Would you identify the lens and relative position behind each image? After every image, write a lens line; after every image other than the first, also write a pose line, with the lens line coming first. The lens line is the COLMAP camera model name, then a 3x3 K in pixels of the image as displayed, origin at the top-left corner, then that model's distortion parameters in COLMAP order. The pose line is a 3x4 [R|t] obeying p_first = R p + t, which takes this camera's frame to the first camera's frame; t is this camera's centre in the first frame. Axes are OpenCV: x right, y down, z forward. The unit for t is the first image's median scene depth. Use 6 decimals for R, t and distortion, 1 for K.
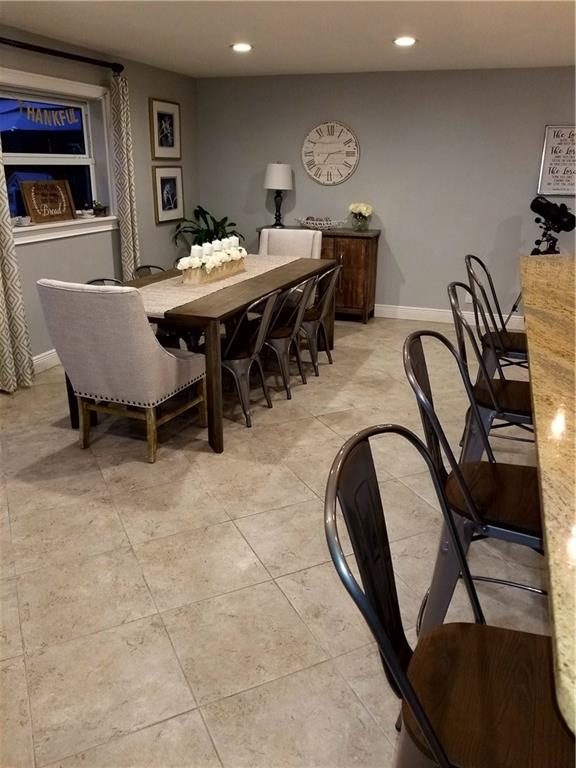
lens RADIAL K [[611.6, 0, 291.2], [0, 611.6, 386.2], [0, 0, 1]] dist [-0.018341, -0.013506]
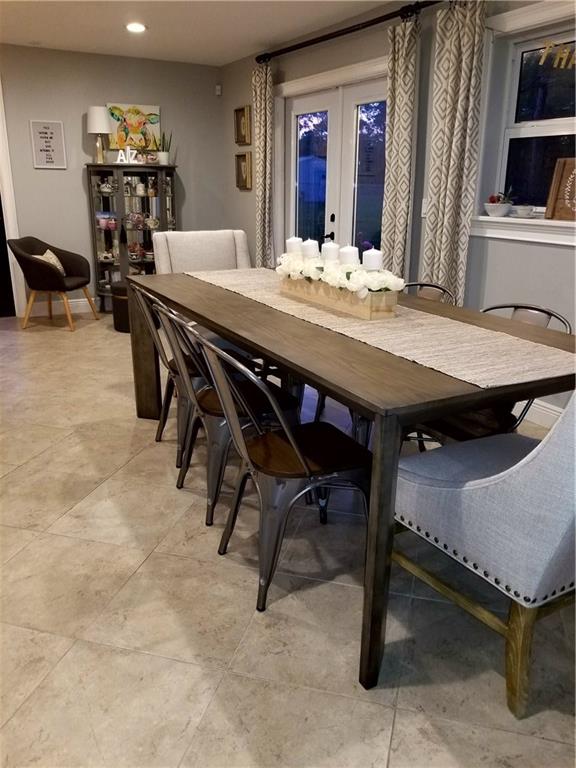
lens RADIAL K [[611.6, 0, 294.2], [0, 611.6, 380.4], [0, 0, 1]] dist [-0.018341, -0.013506]
pose [[-0.655729, 0.210699, -0.725000, 0.387016], [-0.274870, 0.827746, 0.489166, -0.450052], [0.703183, 0.520041, -0.484863, 1.476624]]
